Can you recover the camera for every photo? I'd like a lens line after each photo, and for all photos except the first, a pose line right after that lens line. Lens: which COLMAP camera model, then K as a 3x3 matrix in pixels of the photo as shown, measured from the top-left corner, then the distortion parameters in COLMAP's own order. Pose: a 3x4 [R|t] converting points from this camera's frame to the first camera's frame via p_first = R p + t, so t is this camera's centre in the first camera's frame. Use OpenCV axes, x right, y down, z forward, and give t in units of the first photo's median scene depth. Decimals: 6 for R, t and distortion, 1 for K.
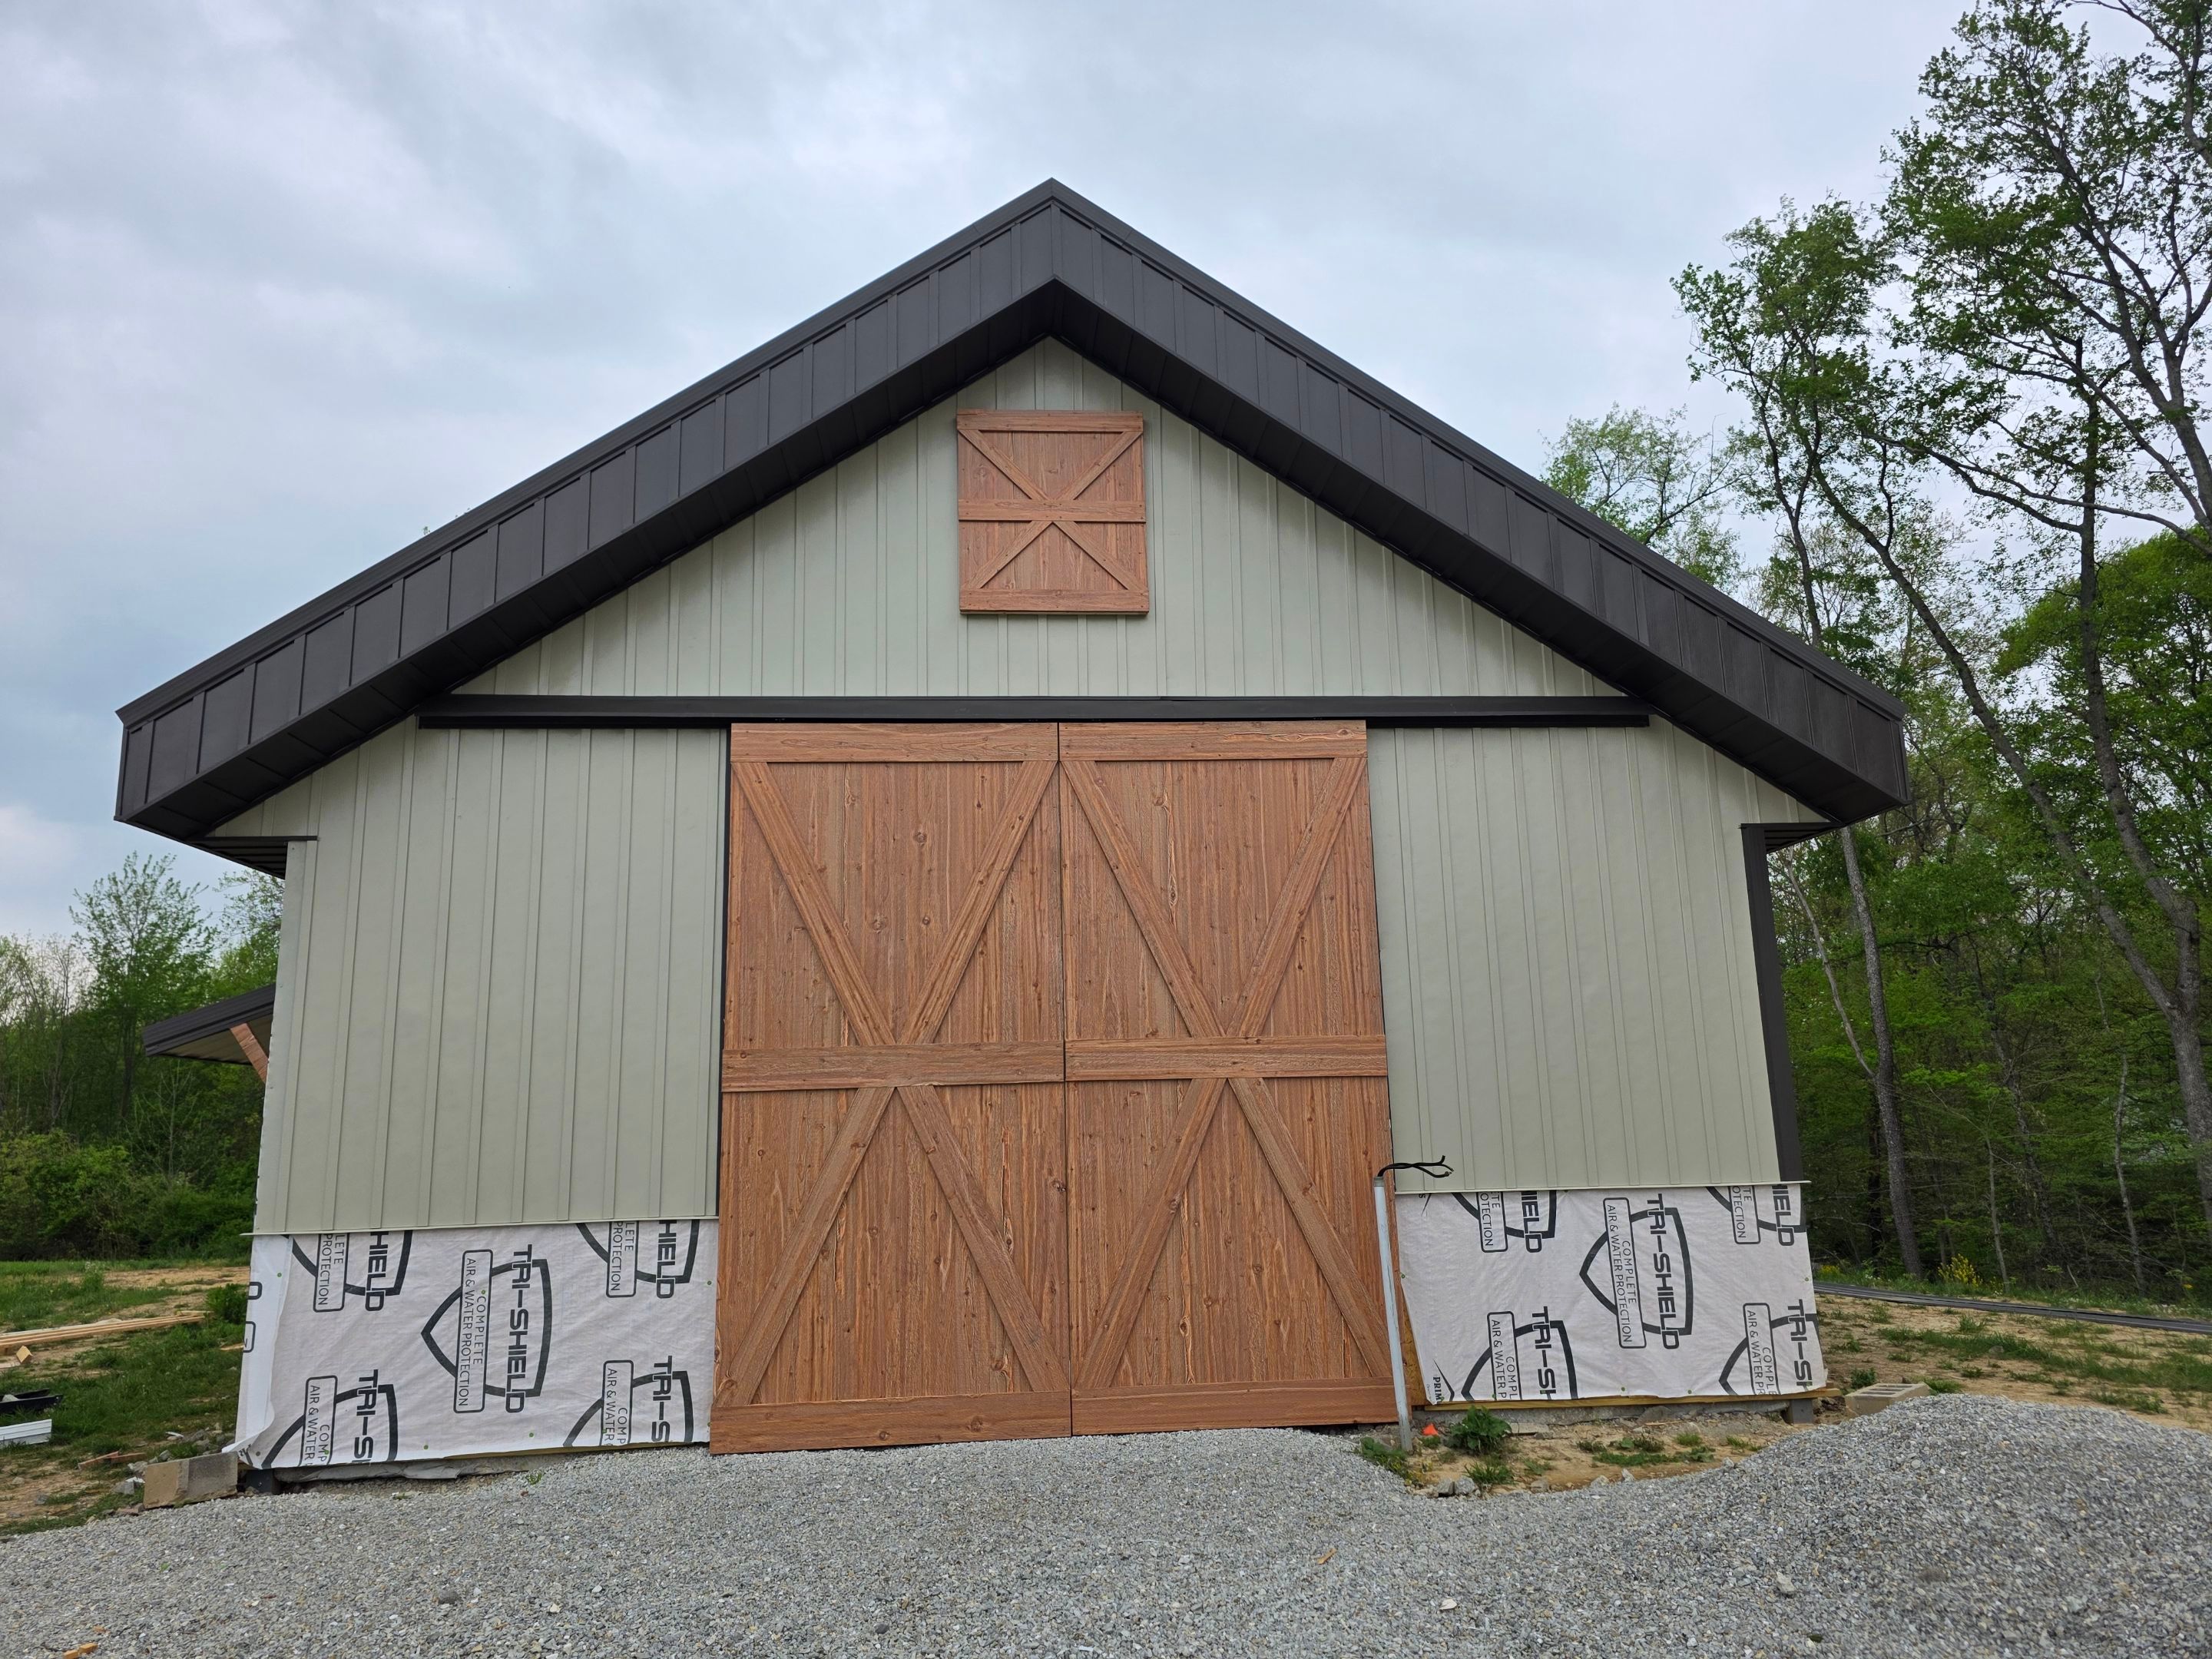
lens RADIAL K [[1457.8, 0, 1112.5], [0, 1457.8, 833.0], [0, 0, 1]] dist [0.072644, -0.053855]
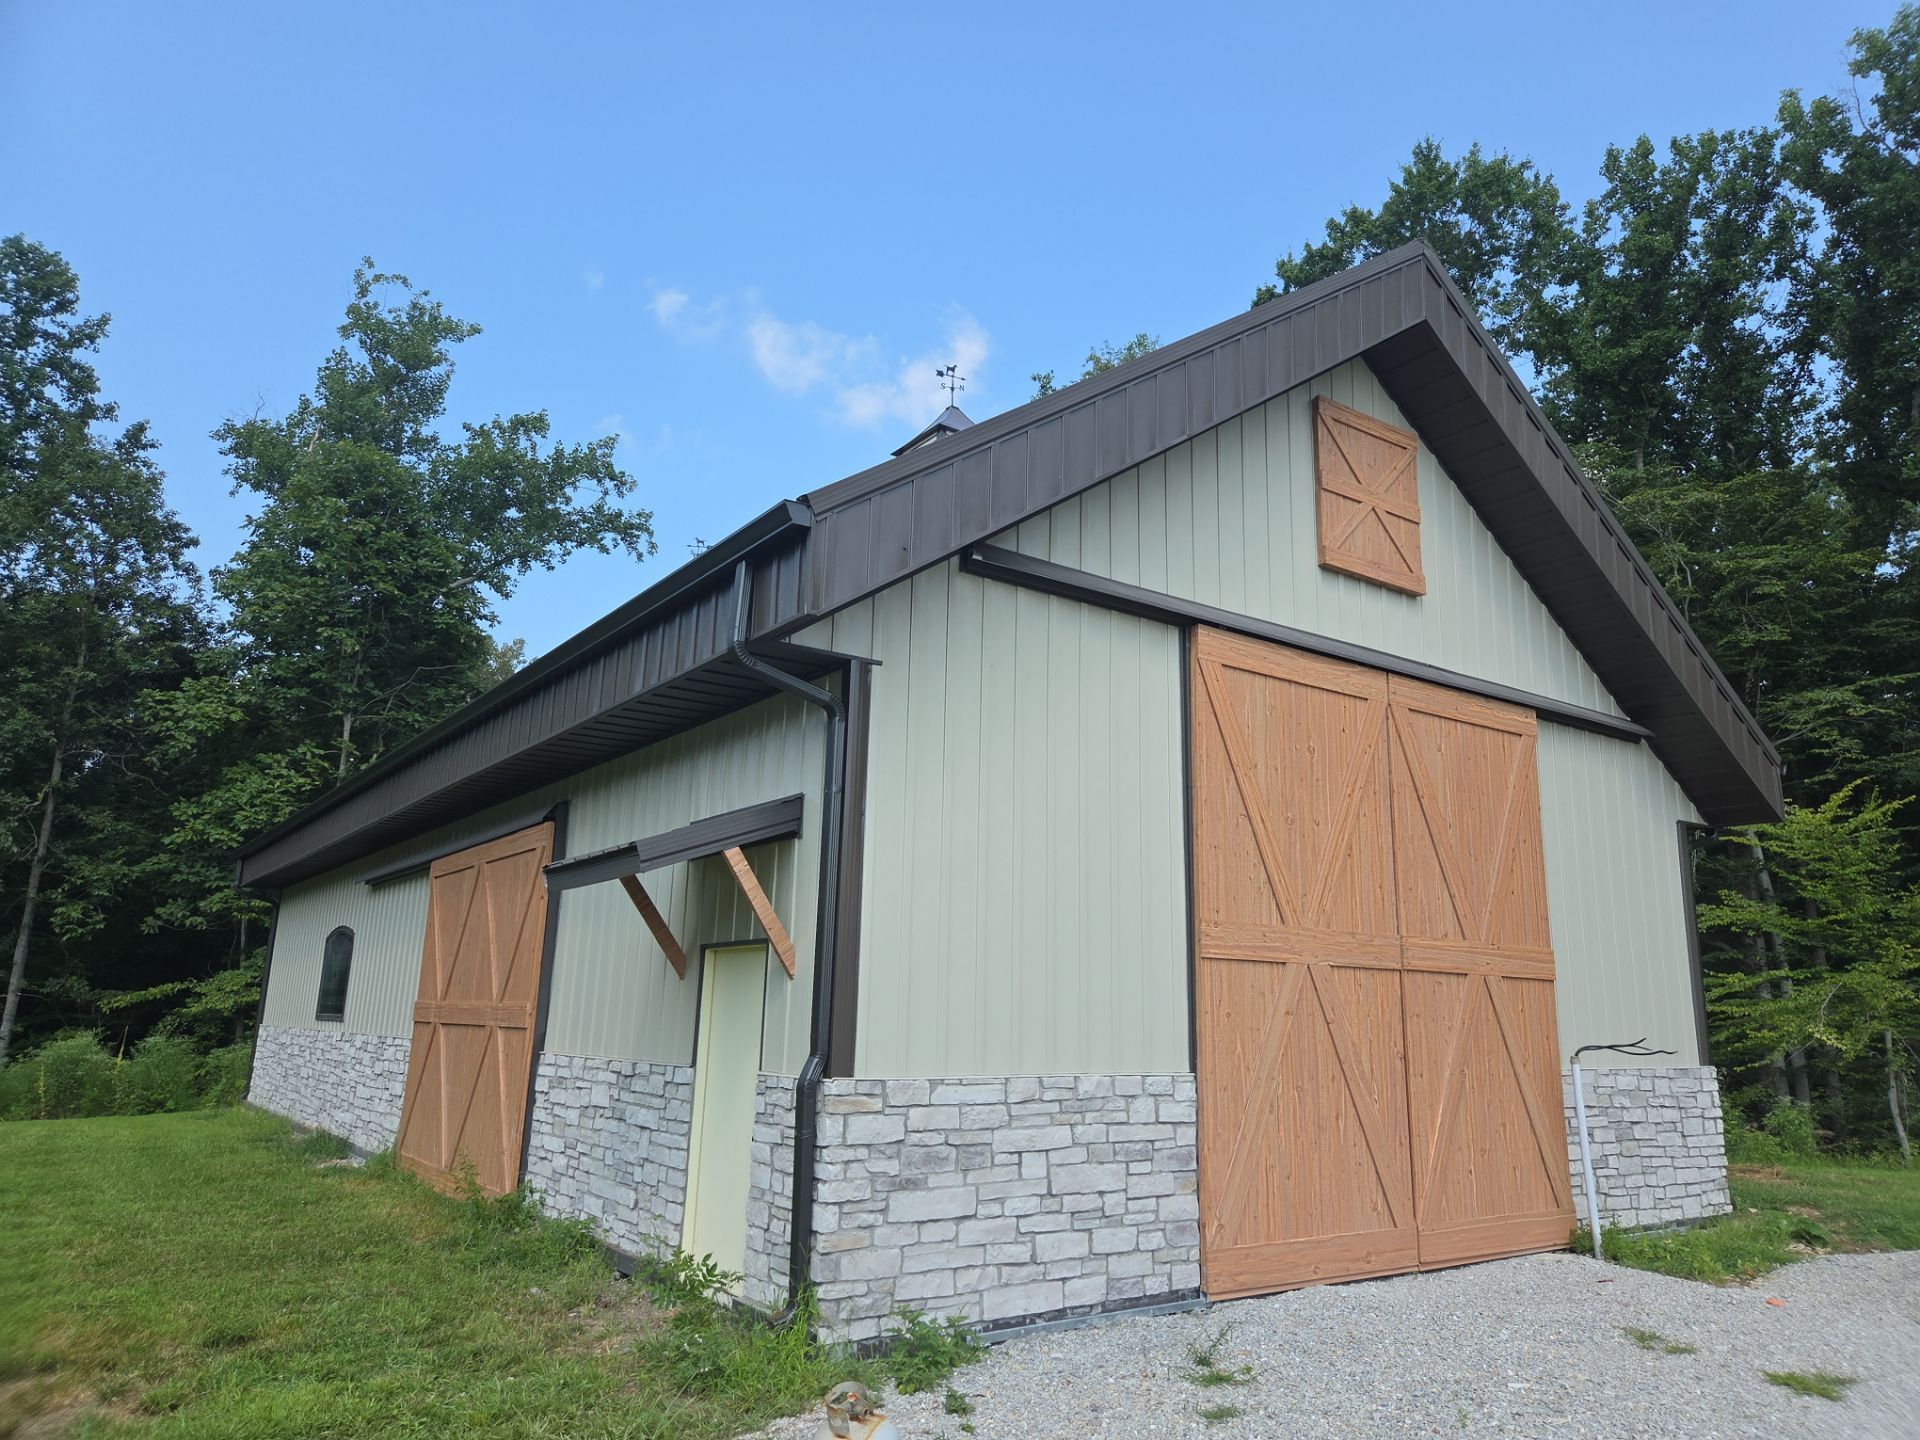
lens RADIAL K [[1256.5, 0, 959.3], [0, 1256.5, 732.5], [0, 0, 1]] dist [0.063471, -0.039506]
pose [[0.867034, 0.149217, 0.475380, -0.859369], [-0.132675, 0.988797, -0.068391, 0.095536], [-0.480260, -0.003774, 0.877118, 0.255203]]
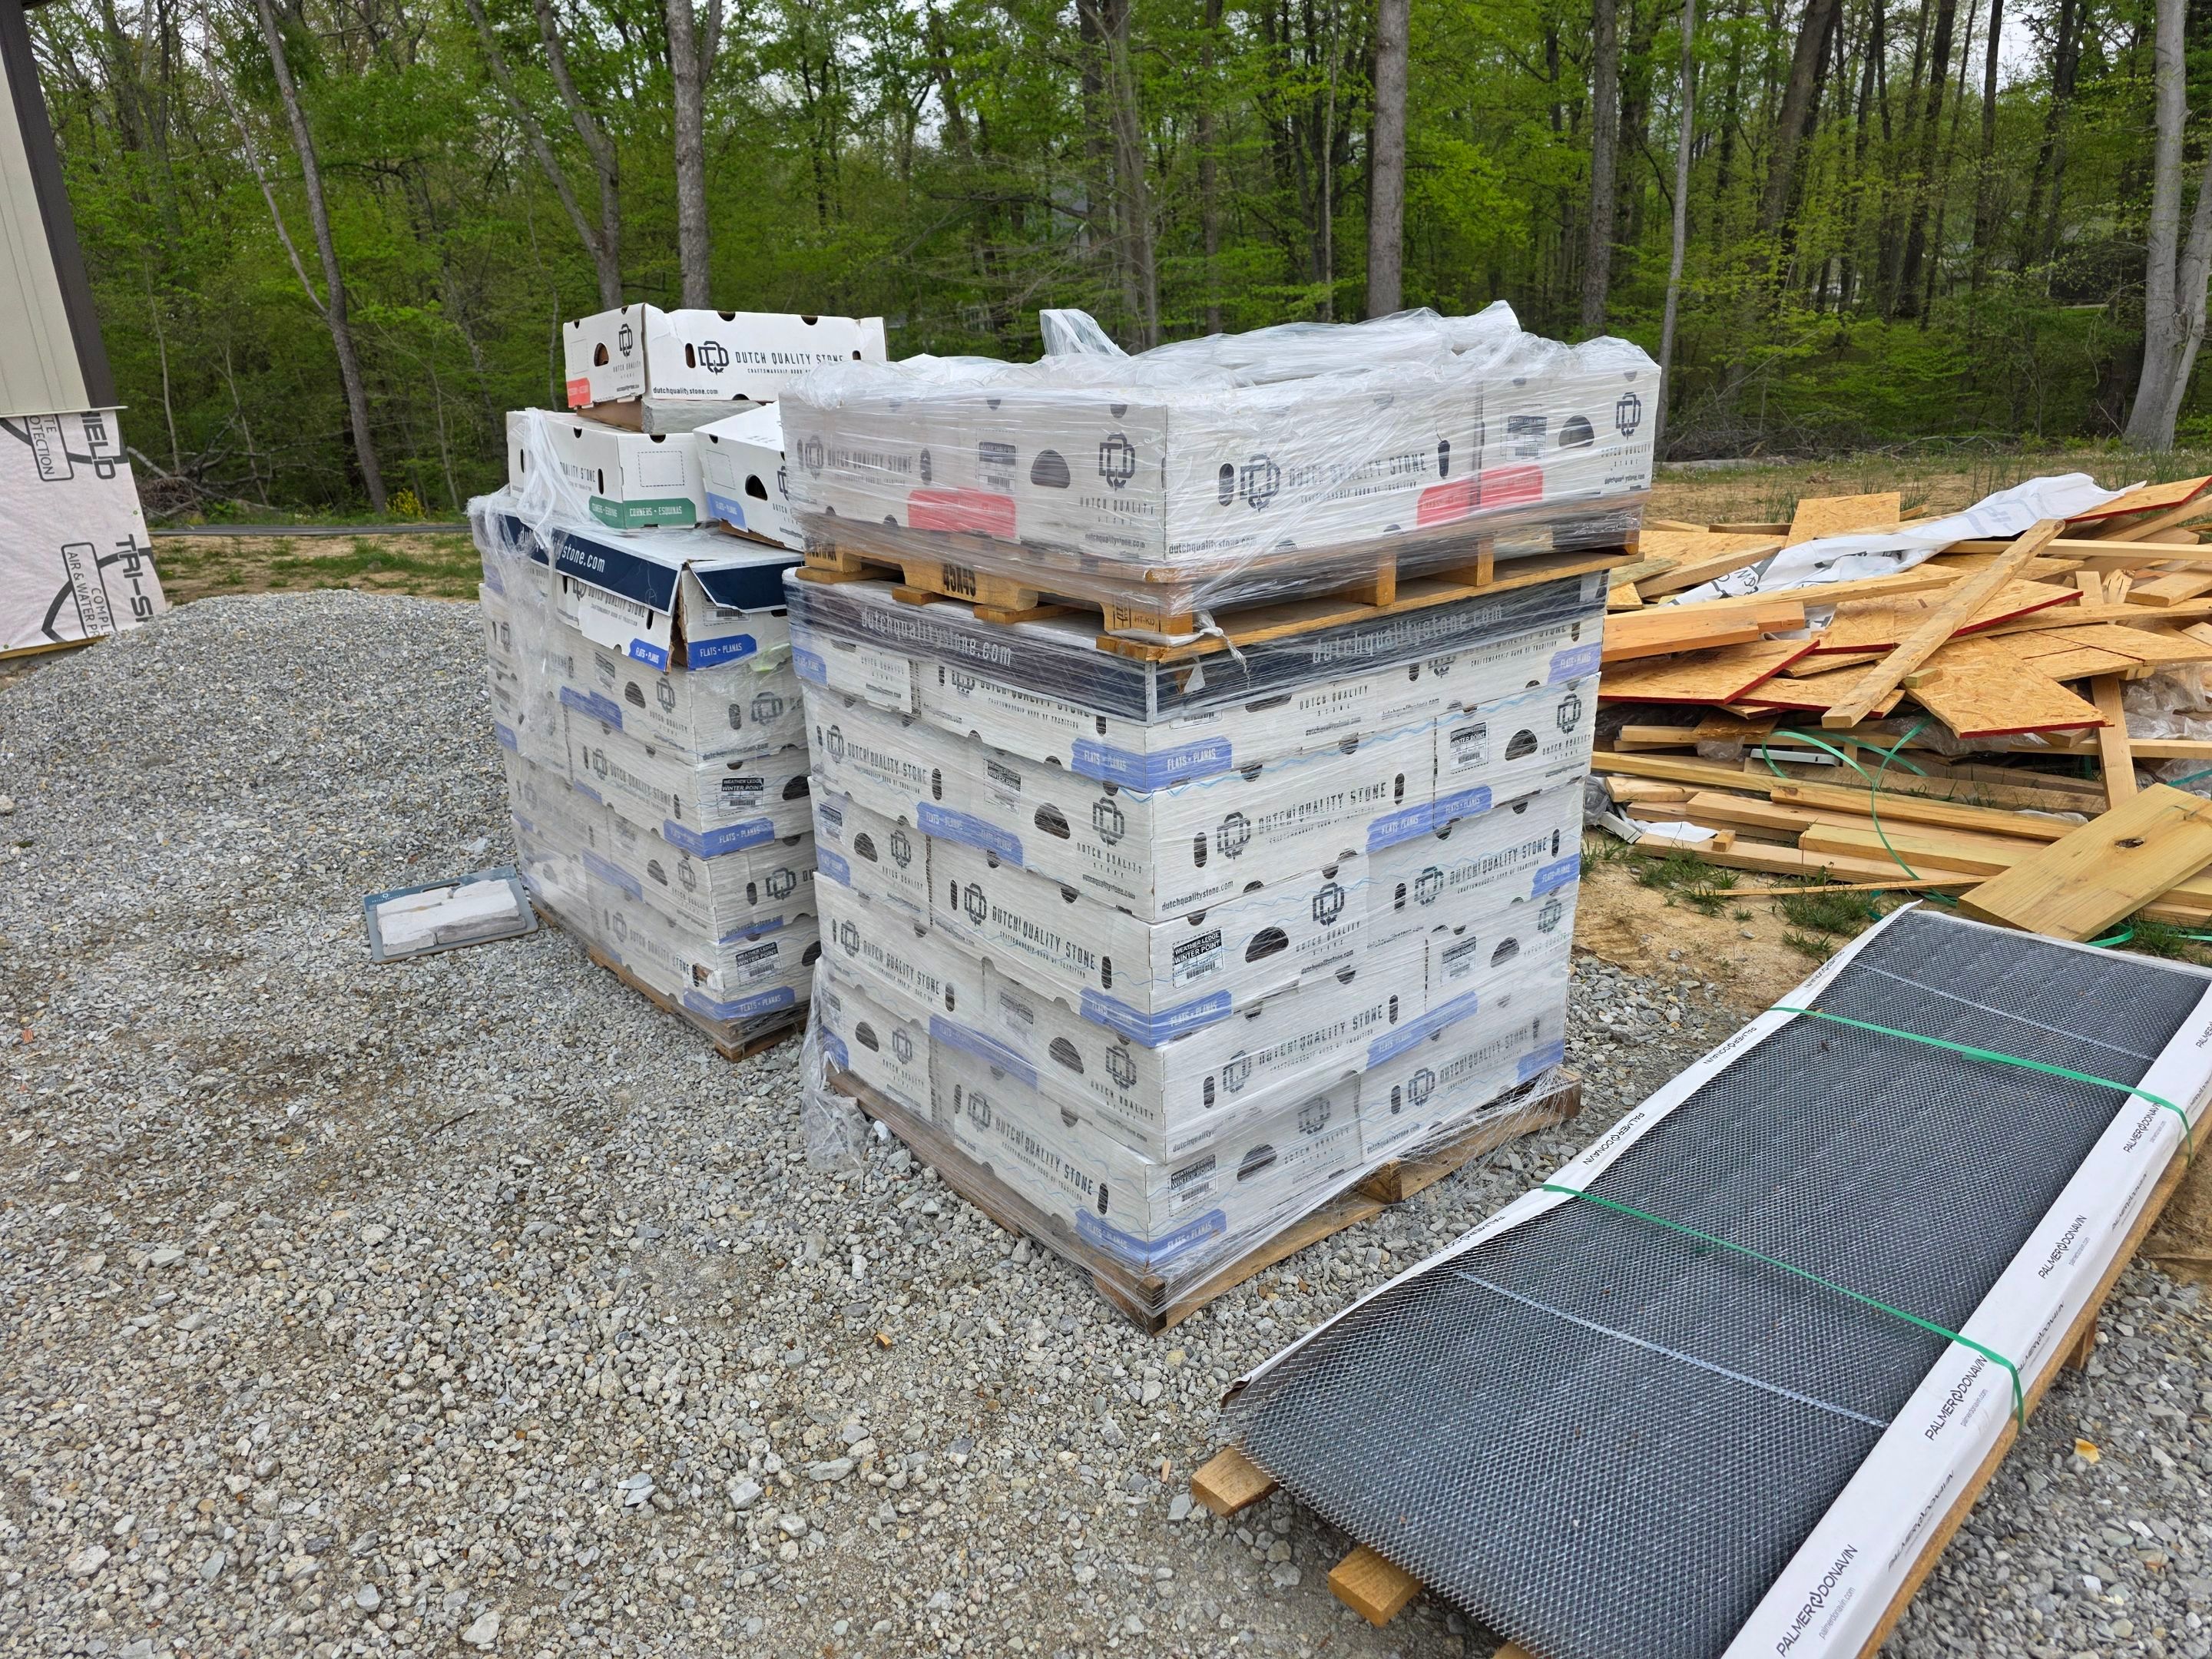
lens RADIAL K [[1457.8, 0, 1112.5], [0, 1457.8, 833.0], [0, 0, 1]] dist [0.072644, -0.053855]
pose [[0.620434, -0.254688, 0.741752, 0.101230], [-0.125772, 0.901246, 0.414653, 0.014490], [-0.774108, -0.350557, 0.527131, -0.048980]]
